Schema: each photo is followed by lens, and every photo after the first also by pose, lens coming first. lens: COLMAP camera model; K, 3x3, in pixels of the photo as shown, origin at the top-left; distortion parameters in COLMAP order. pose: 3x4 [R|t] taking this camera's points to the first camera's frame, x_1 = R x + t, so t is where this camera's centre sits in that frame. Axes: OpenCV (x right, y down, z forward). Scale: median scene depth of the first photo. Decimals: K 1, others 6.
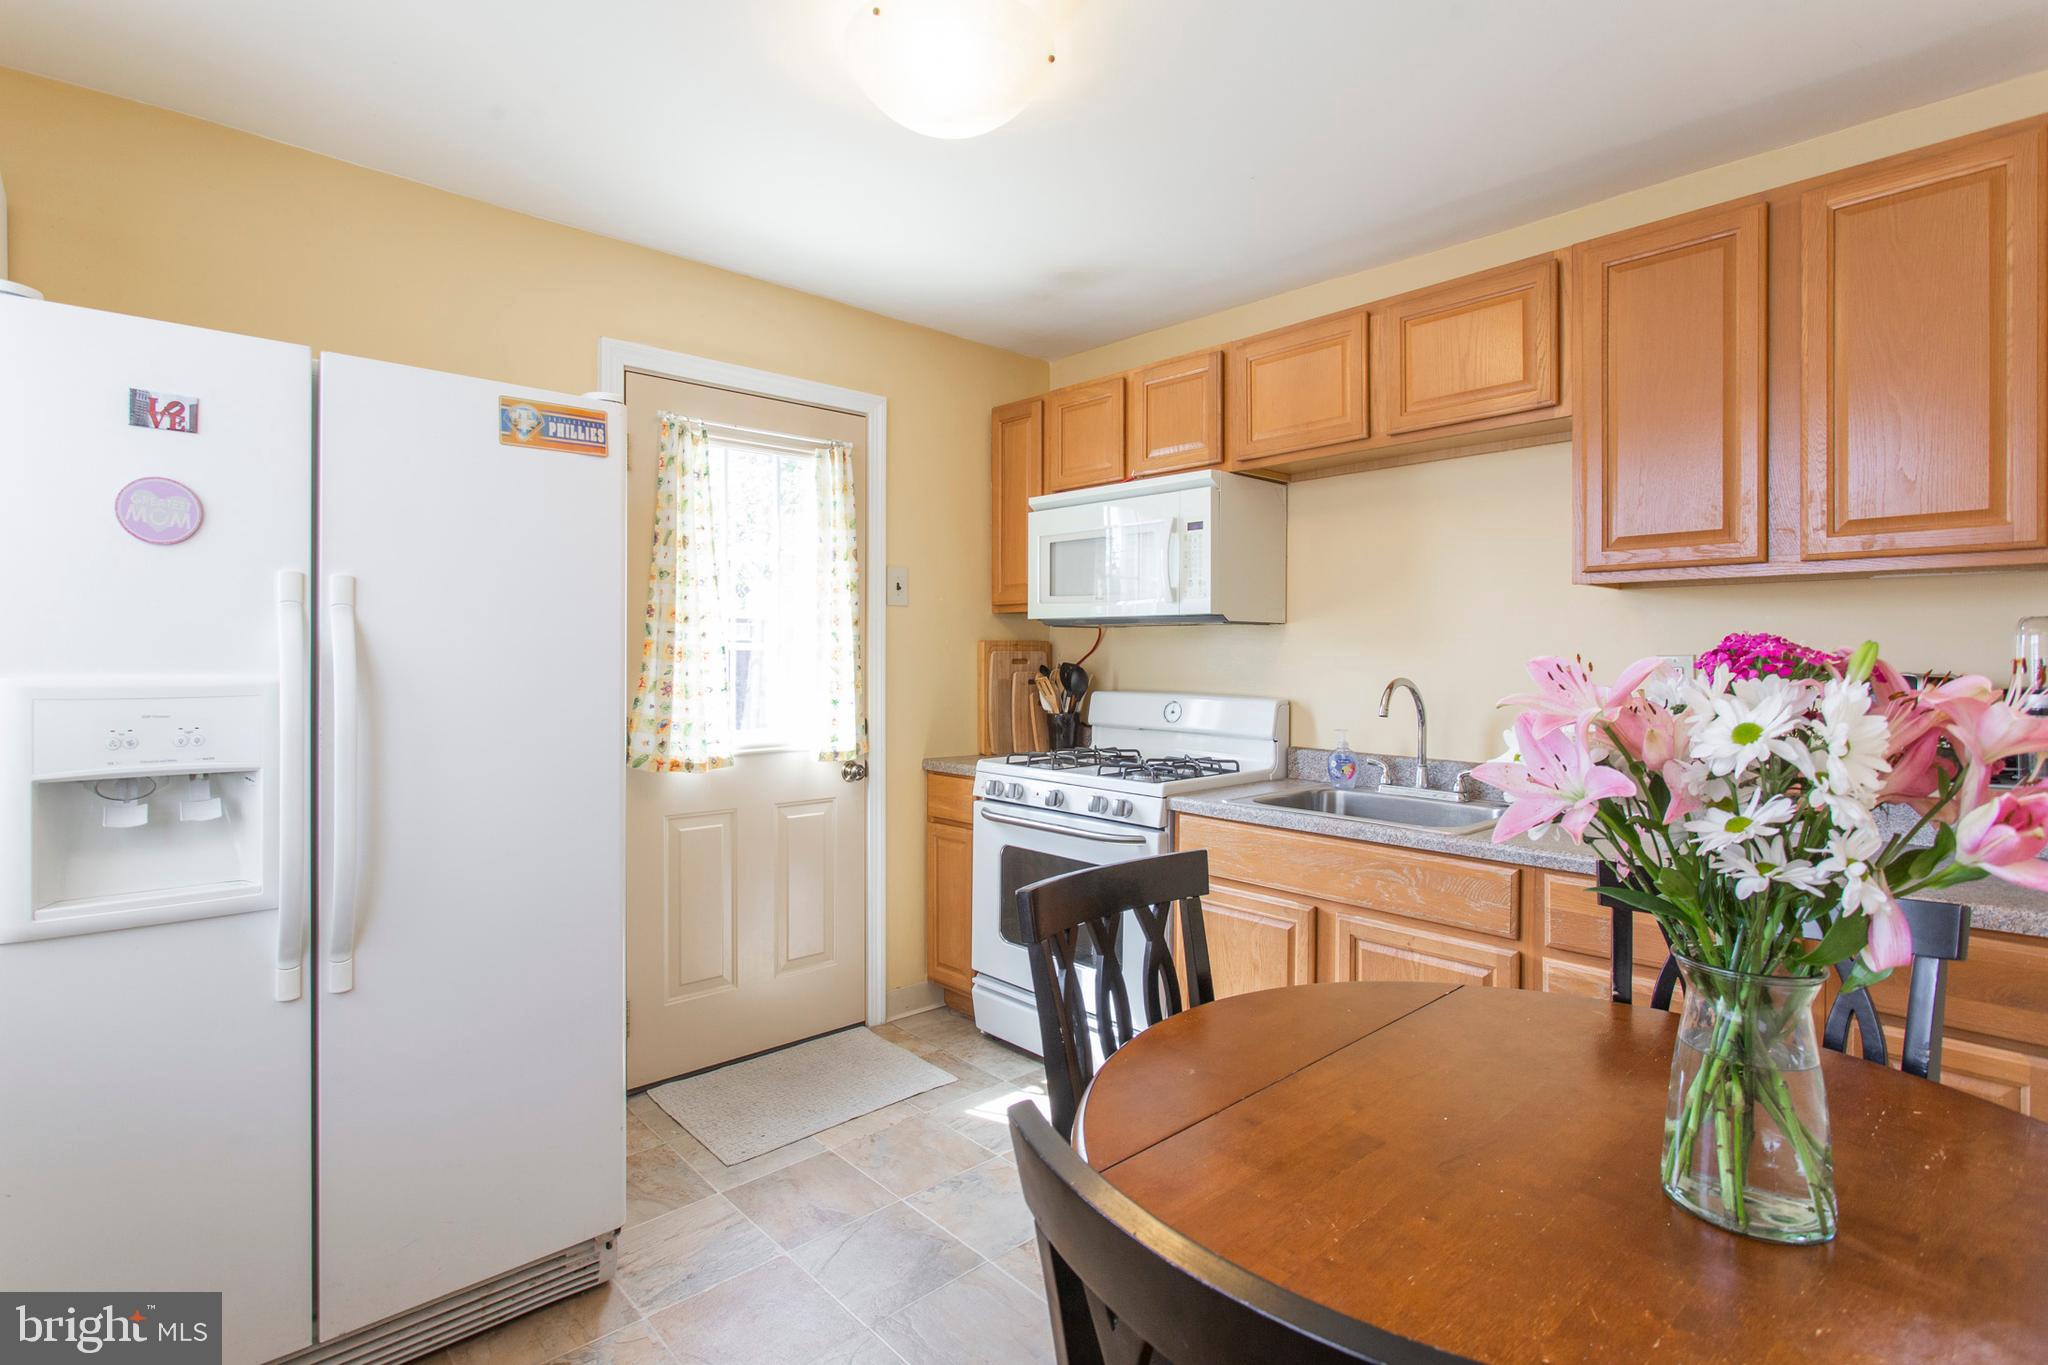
lens RADIAL K [[968.6, 0, 989.3], [0, 968.6, 657.7], [0, 0, 1]] dist [-0.016465, 0.008529]
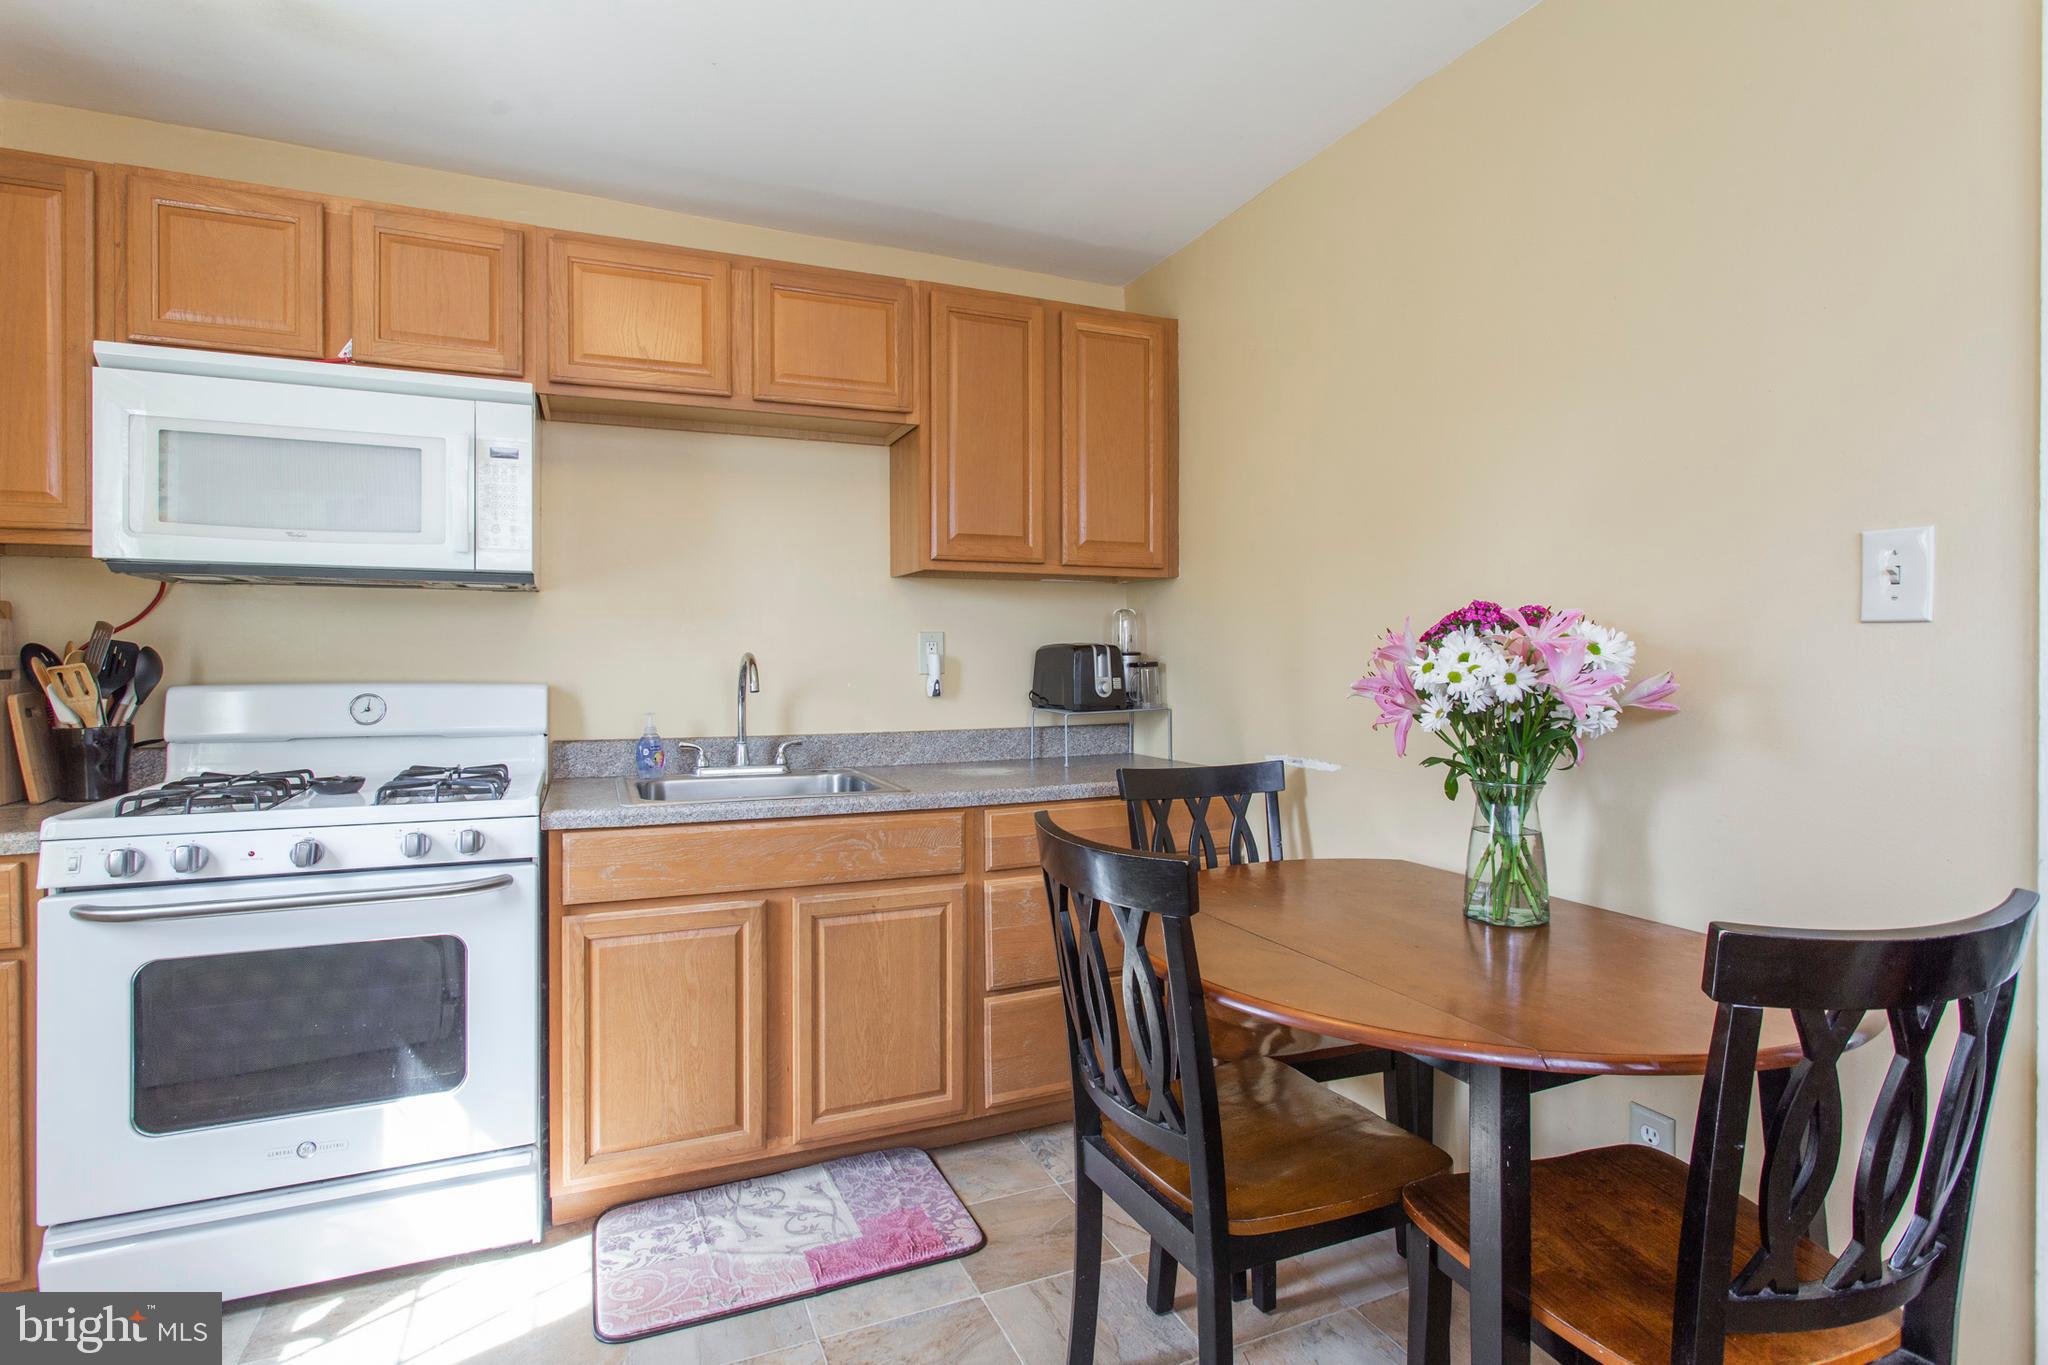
lens RADIAL K [[990.7, 0, 997.3], [0, 990.7, 660.2], [0, 0, 1]] dist [-0.019770, 0.006921]
pose [[0.329472, -0.004432, 0.944155, -0.403109], [0.005294, 0.999982, 0.002847, 0.025524], [-0.944150, 0.004060, 0.329490, 0.412661]]
